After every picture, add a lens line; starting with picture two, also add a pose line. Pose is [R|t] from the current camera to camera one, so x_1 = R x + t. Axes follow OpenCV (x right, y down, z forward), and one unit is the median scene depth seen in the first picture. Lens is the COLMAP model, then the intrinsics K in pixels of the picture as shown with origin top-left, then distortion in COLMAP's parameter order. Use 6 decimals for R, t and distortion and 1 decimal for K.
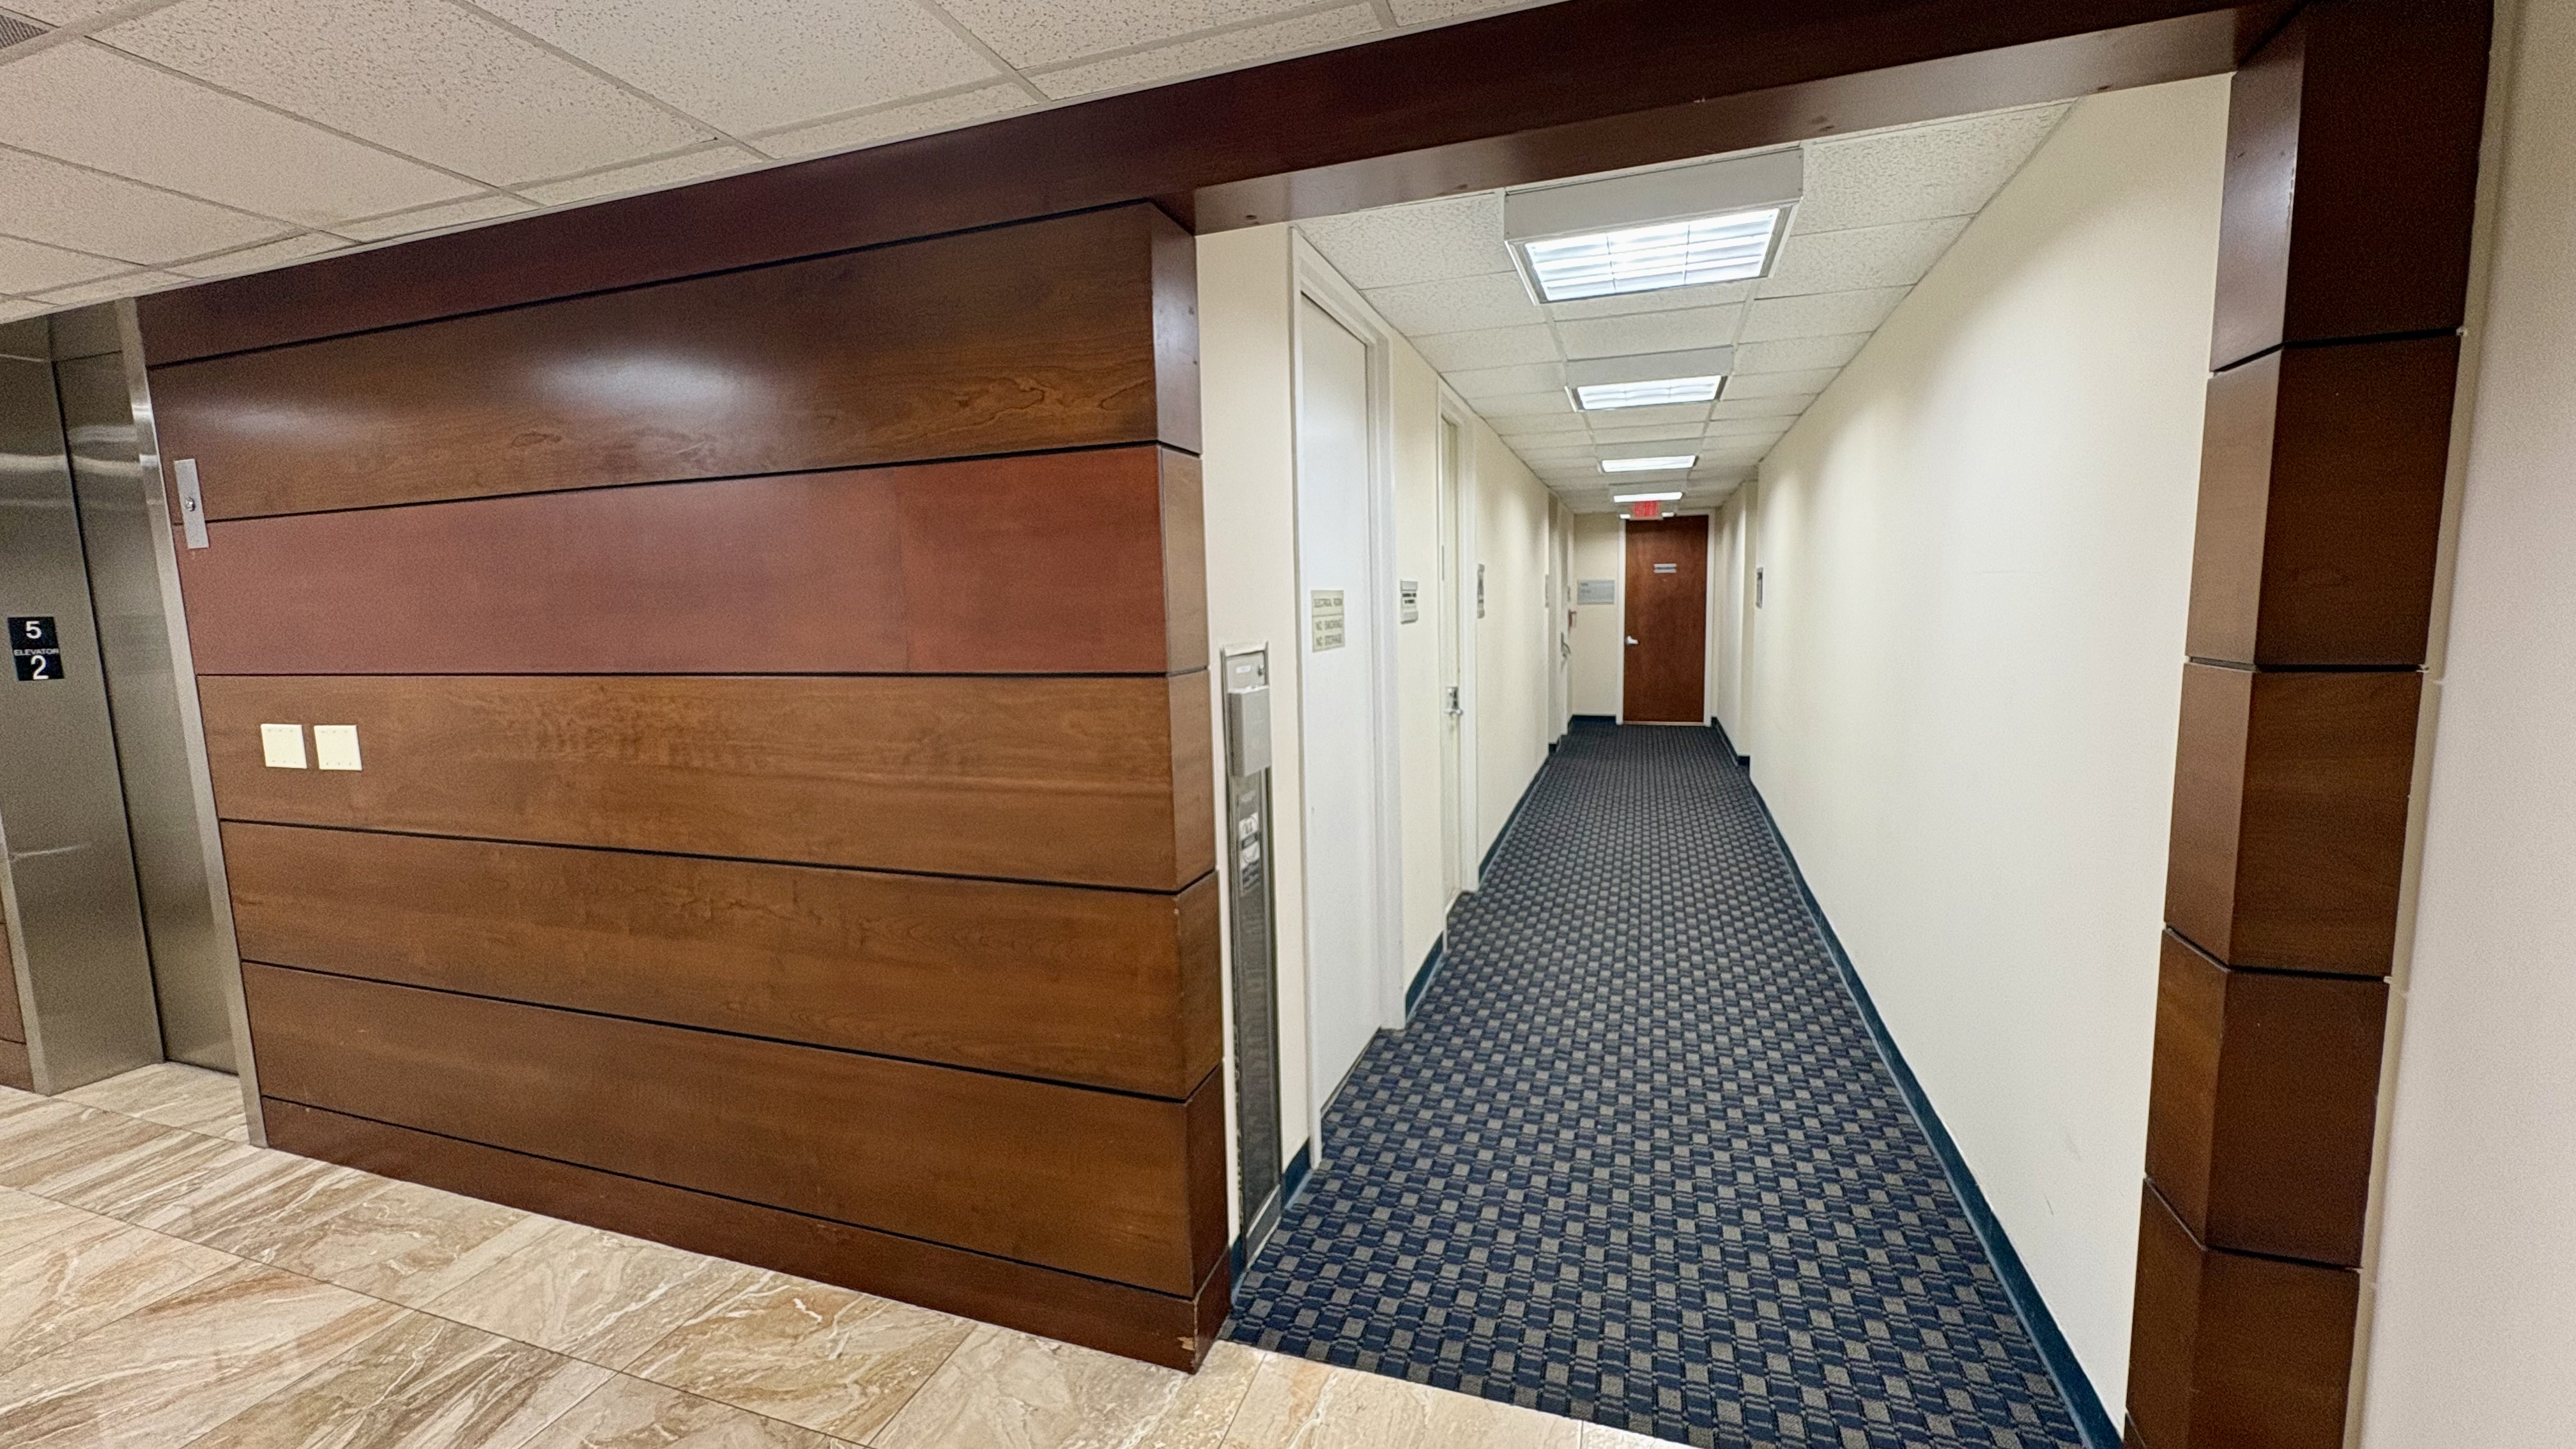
lens RADIAL K [[1067.1, 0, 1256.0], [0, 1067.1, 732.1], [0, 0, 1]] dist [0.010113, 0.000314]
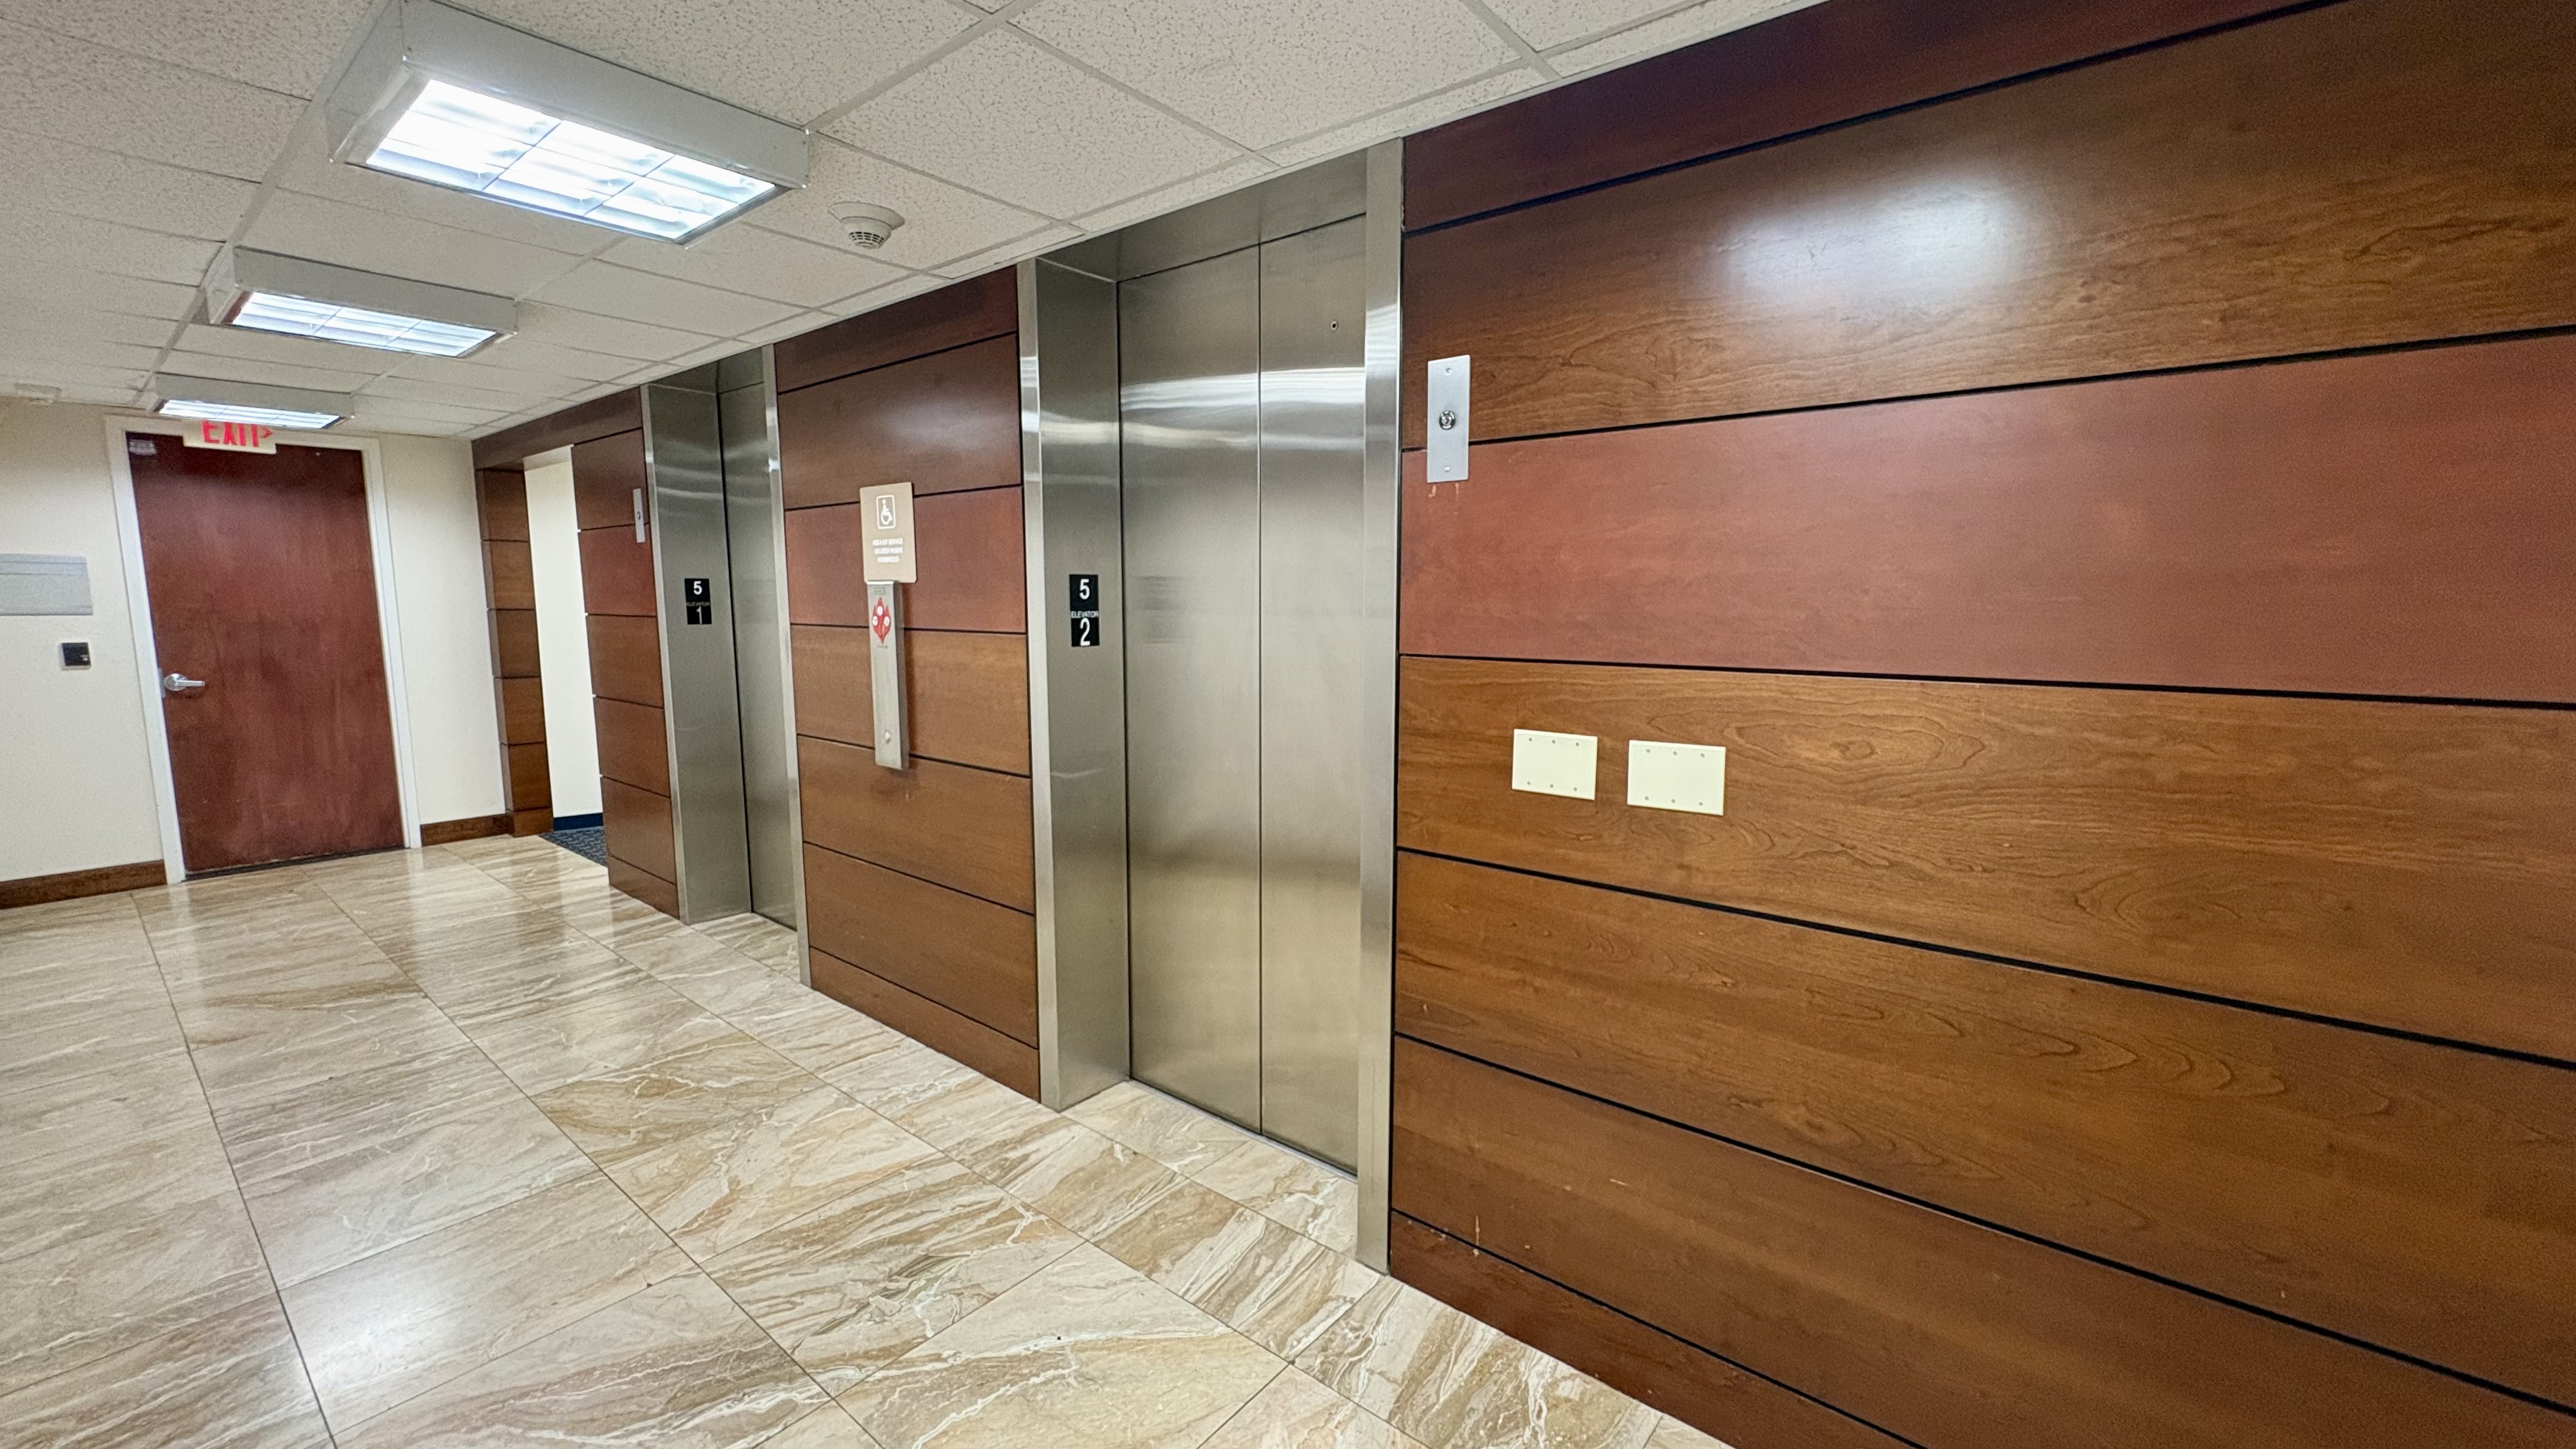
lens RADIAL K [[1021.0, 0, 1287.5], [0, 1021.0, 726.2], [0, 0, 1]] dist [-0.002350, 0.000861]
pose [[0.947585, 0.069720, -0.311803, -0.831916], [-0.066407, 0.997566, 0.021245, -0.013440], [0.312526, 0.000574, 0.949909, 0.304968]]
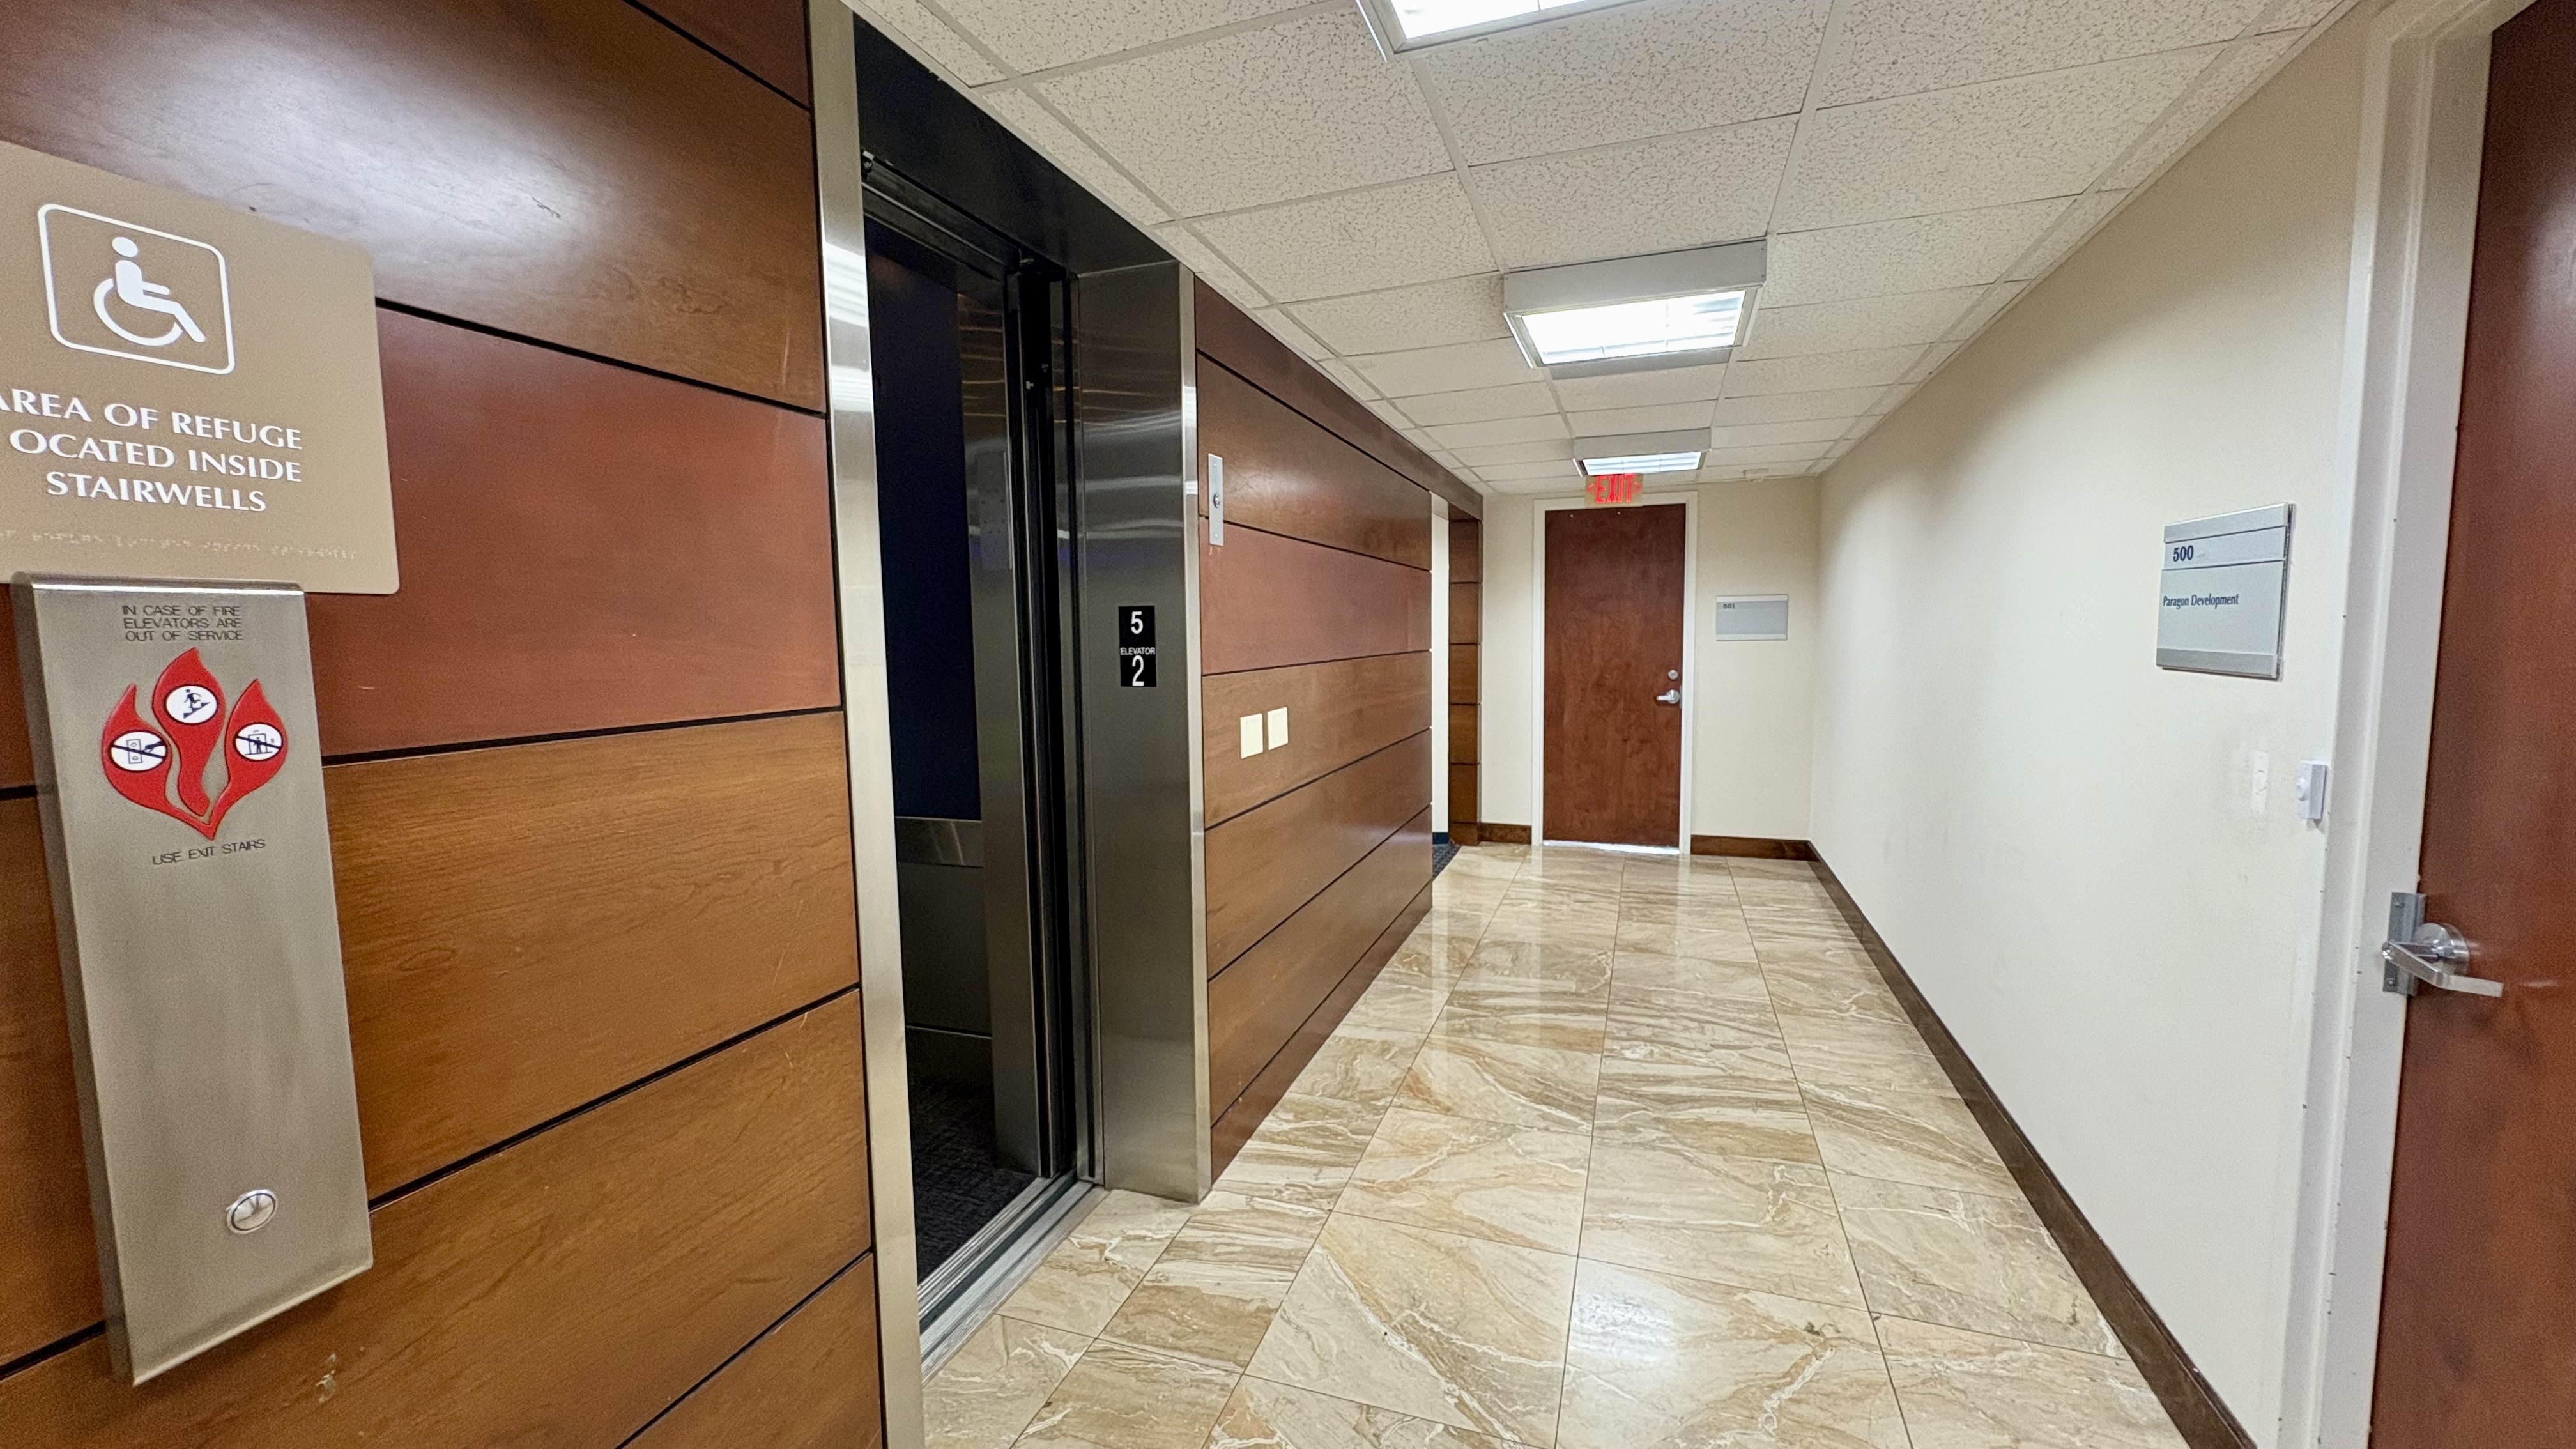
lens RADIAL K [[1021.0, 0, 1287.5], [0, 1021.0, 726.2], [0, 0, 1]] dist [-0.002350, 0.000861]
pose [[-0.015872, -0.065623, 0.997718, -1.871201], [0.135947, 0.988436, 0.067175, -0.059013], [-0.990589, 0.136703, -0.006767, 0.936846]]
